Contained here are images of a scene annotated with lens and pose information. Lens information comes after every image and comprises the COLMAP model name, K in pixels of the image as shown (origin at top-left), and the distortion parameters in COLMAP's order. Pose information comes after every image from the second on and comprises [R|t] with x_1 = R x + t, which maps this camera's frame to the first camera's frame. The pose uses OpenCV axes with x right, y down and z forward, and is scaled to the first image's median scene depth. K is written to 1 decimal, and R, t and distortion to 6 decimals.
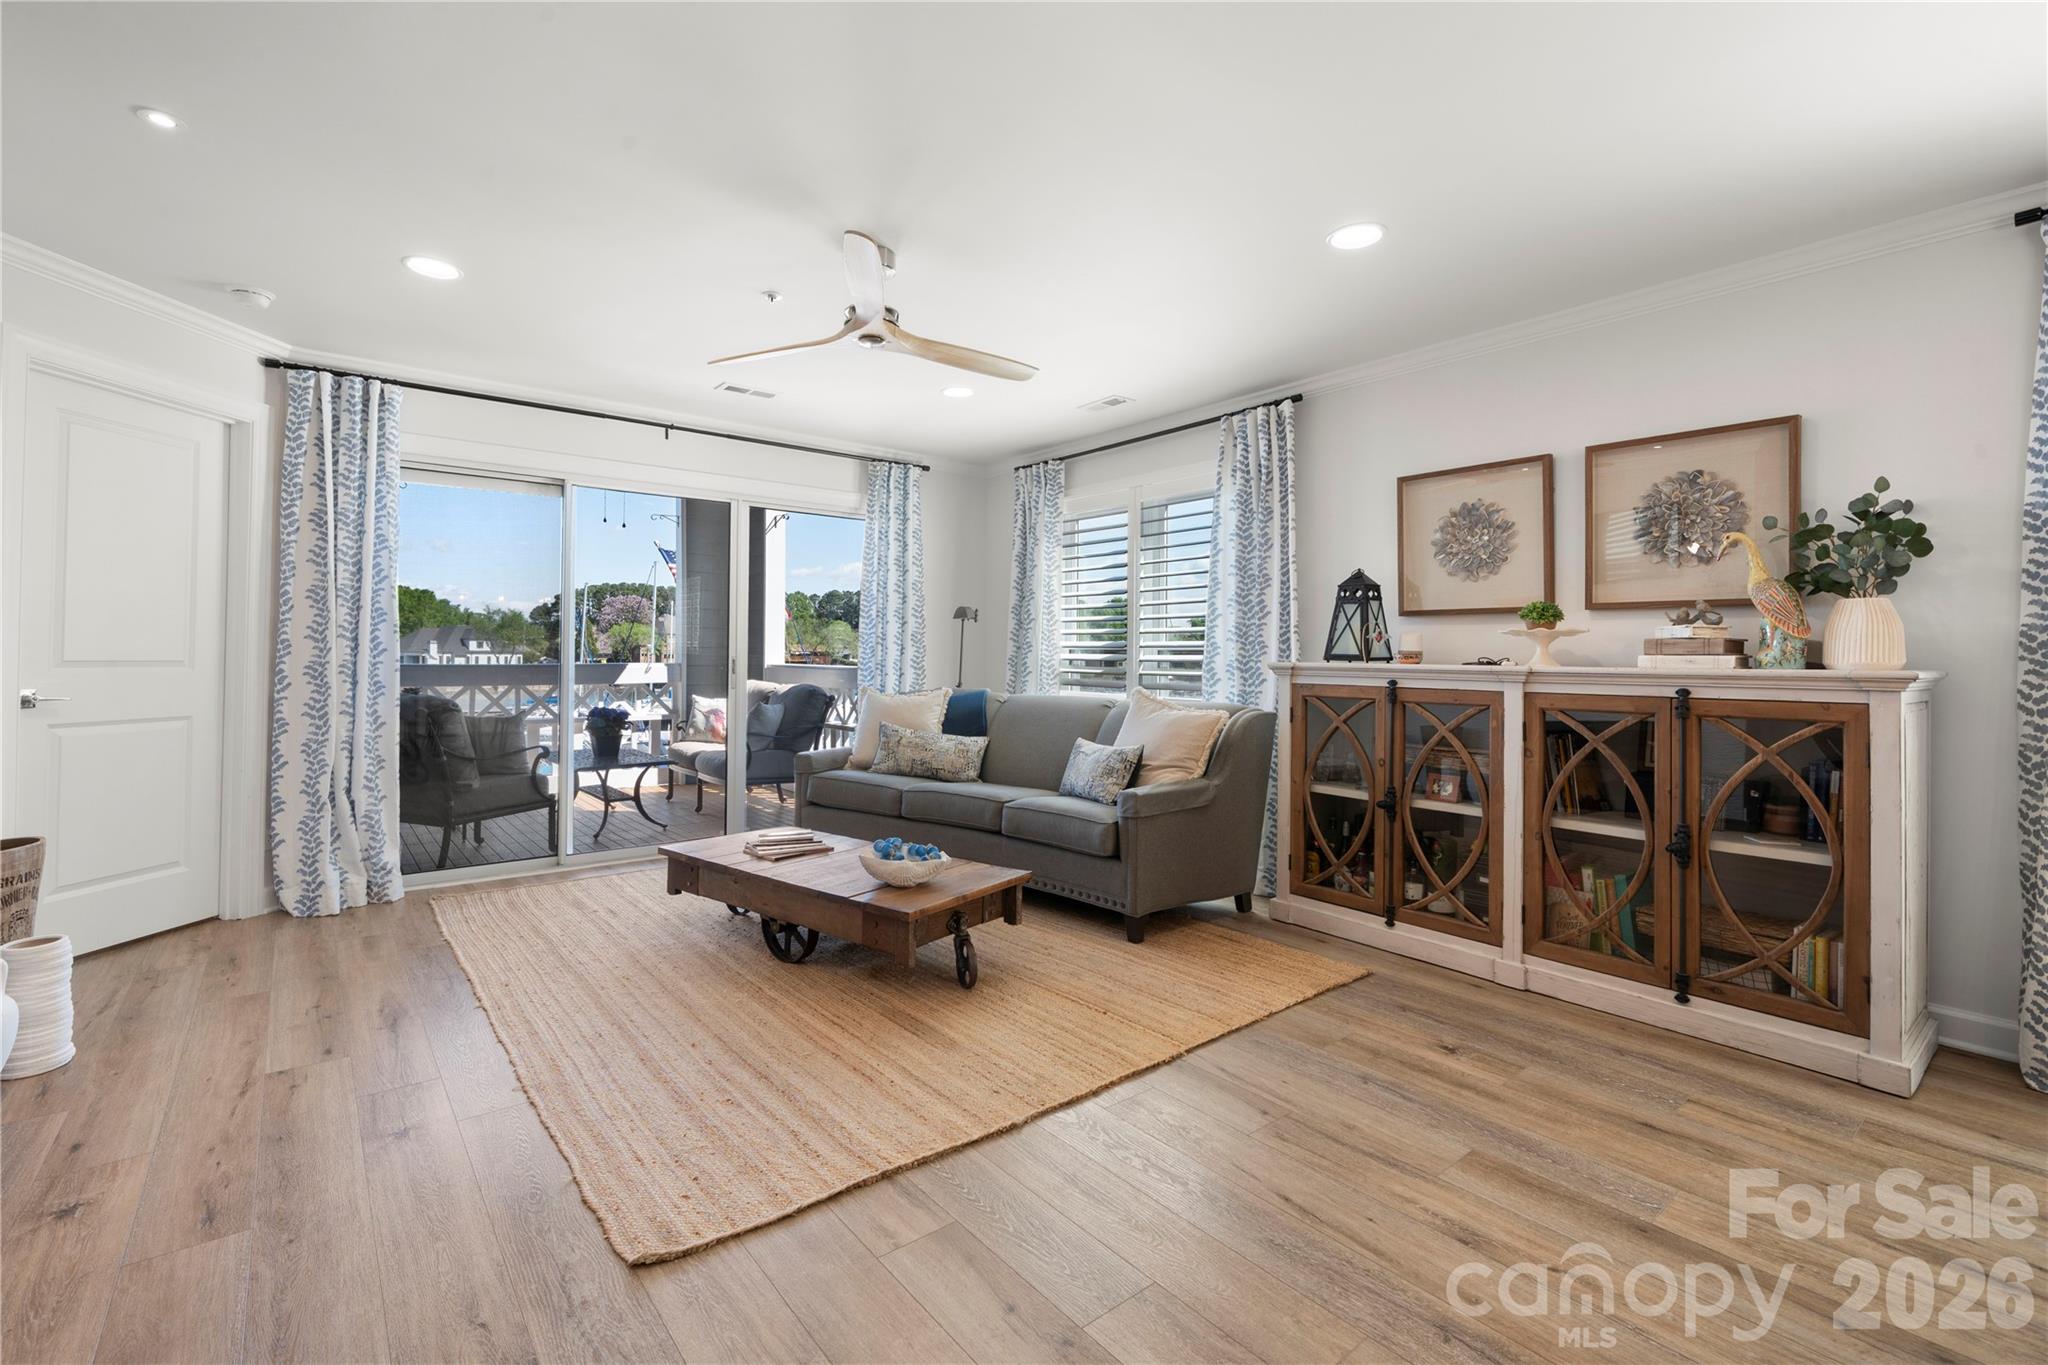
lens RADIAL K [[894.0, 0, 1012.1], [0, 894.0, 645.0], [0, 0, 1]] dist [-0.001816, -0.000115]
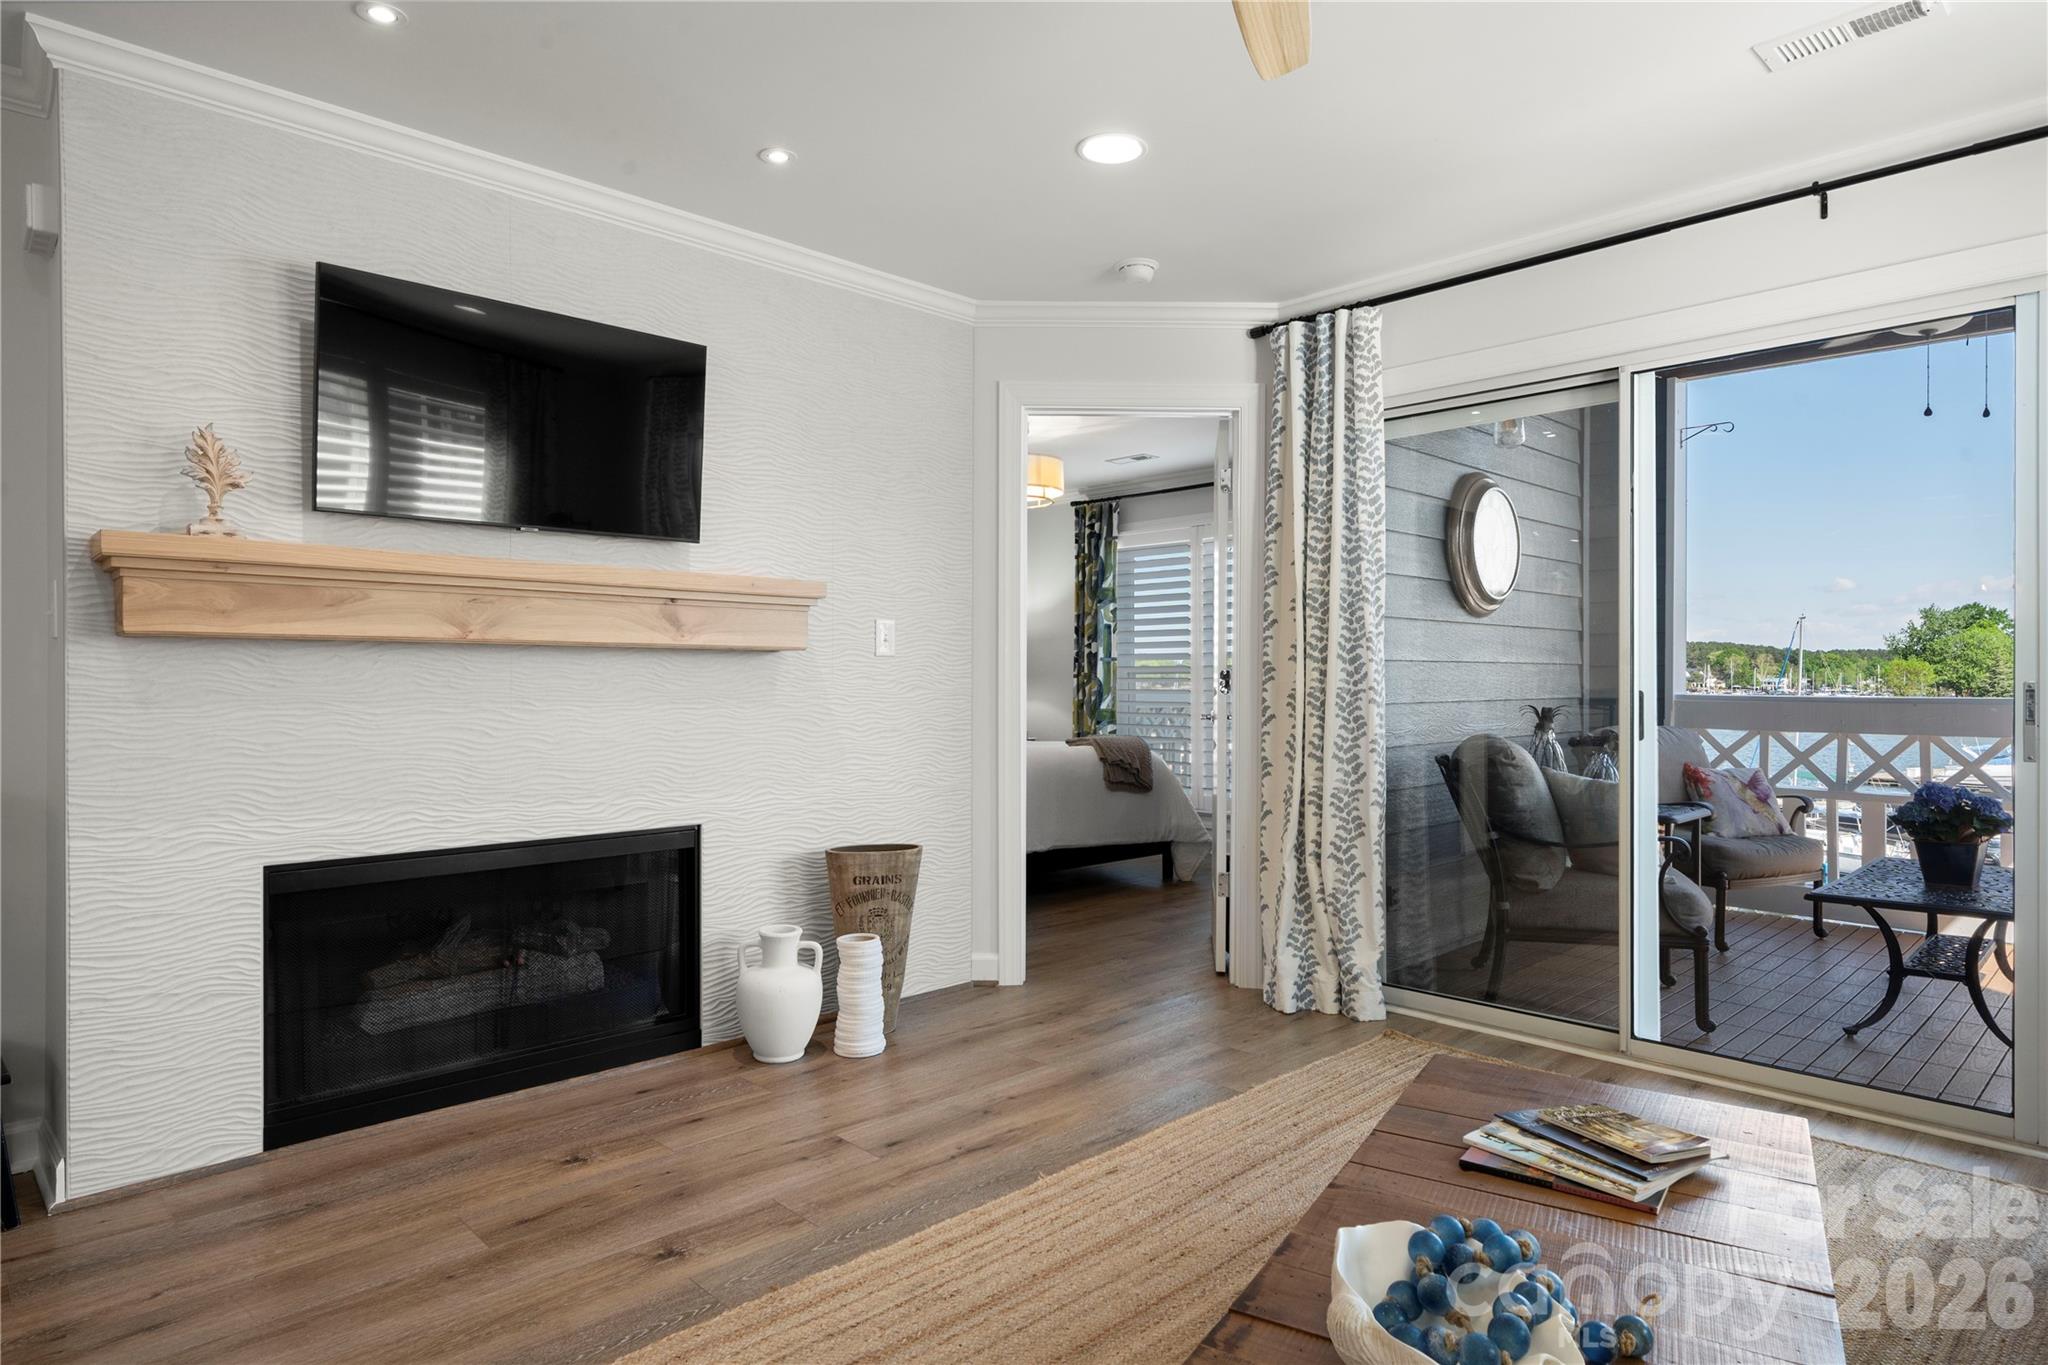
lens RADIAL K [[1162.7, 0, 1024.0], [0, 1162.7, 682.5], [0, 0, 1]] dist [0.004052, -0.000294]
pose [[0.093793, -0.004398, -0.995582, 0.283702], [0.013255, 0.999907, -0.003169, 0.015659], [0.995504, -0.012900, 0.093842, 0.818375]]
